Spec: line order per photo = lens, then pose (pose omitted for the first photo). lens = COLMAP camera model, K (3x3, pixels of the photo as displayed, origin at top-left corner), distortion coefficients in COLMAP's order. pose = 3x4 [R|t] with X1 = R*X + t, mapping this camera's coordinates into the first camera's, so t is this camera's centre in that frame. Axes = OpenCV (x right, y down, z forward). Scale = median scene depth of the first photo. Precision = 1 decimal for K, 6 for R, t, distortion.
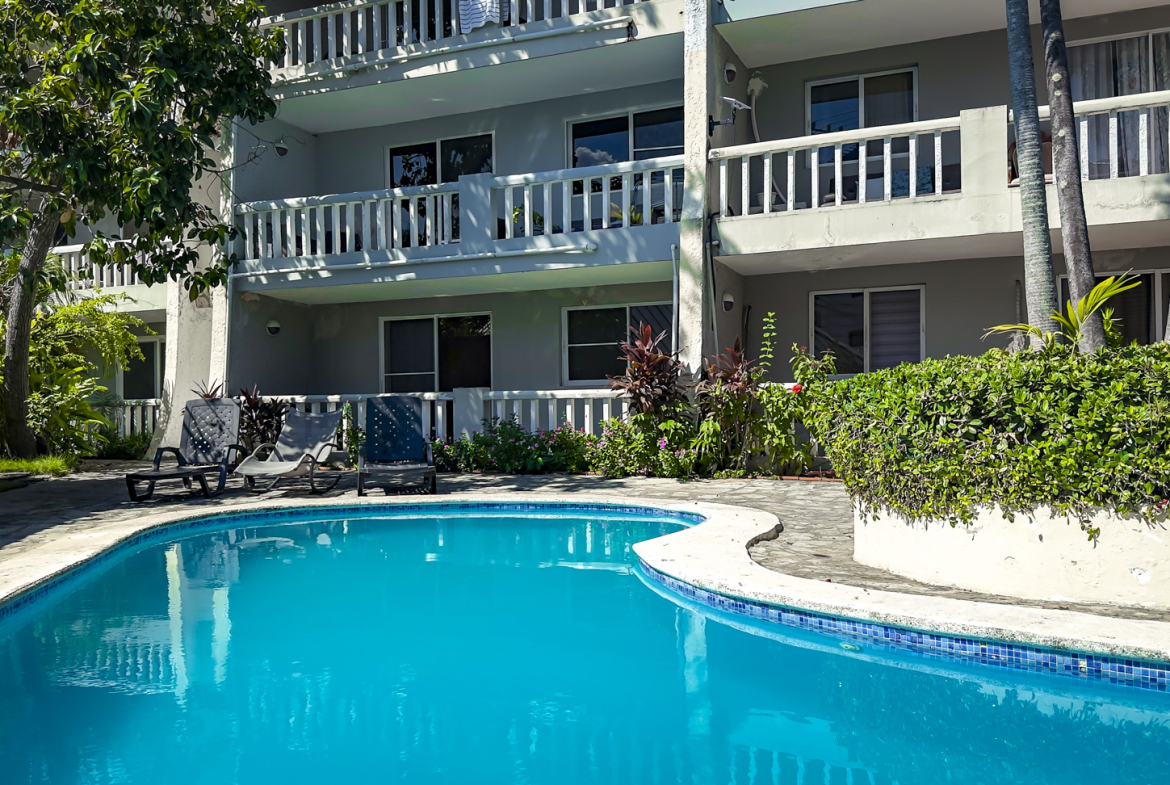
lens RADIAL K [[672.2, 0, 585.0], [0, 672.2, 392.5], [0, 0, 1]] dist [0.000797, 0.000285]
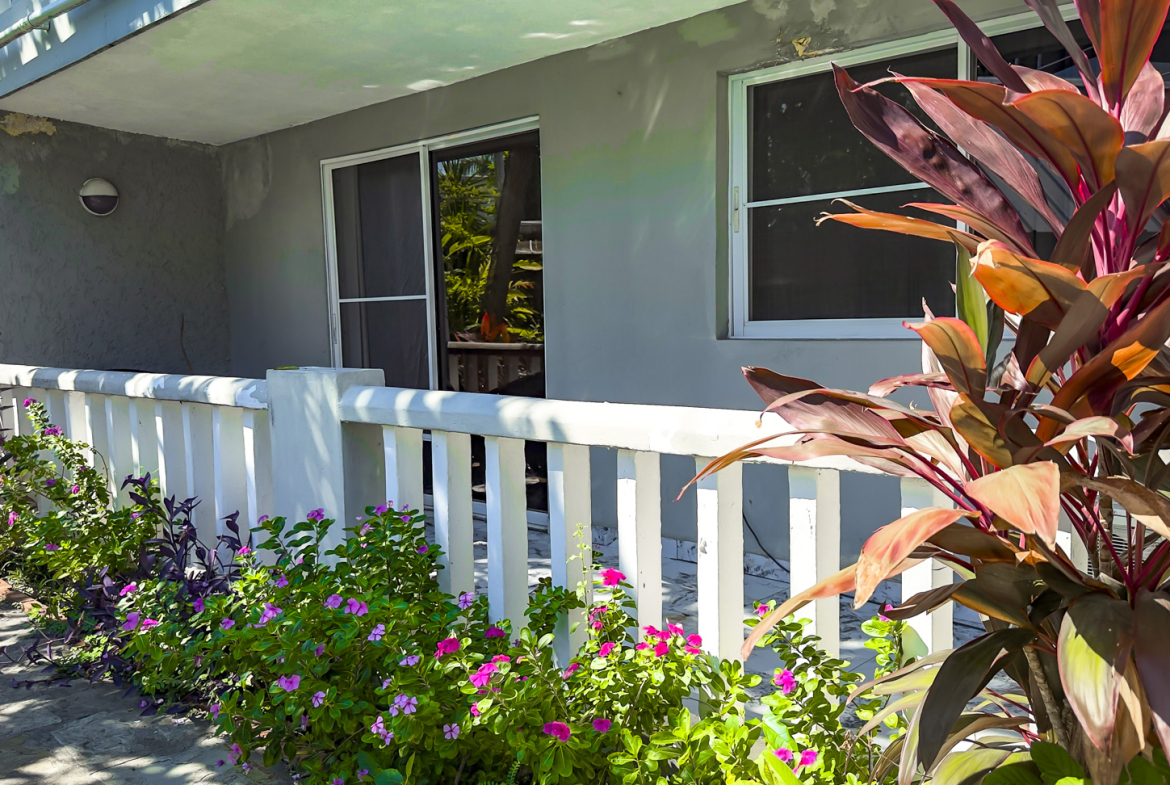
lens RADIAL K [[964.8, 0, 564.6], [0, 964.8, 390.6], [0, 0, 1]] dist [0.121369, -0.207787]
pose [[0.947642, 0.015425, -0.318963, 0.036601], [0.013476, 0.996011, 0.088205, -0.025595], [0.319052, -0.087885, 0.943654, 0.542180]]
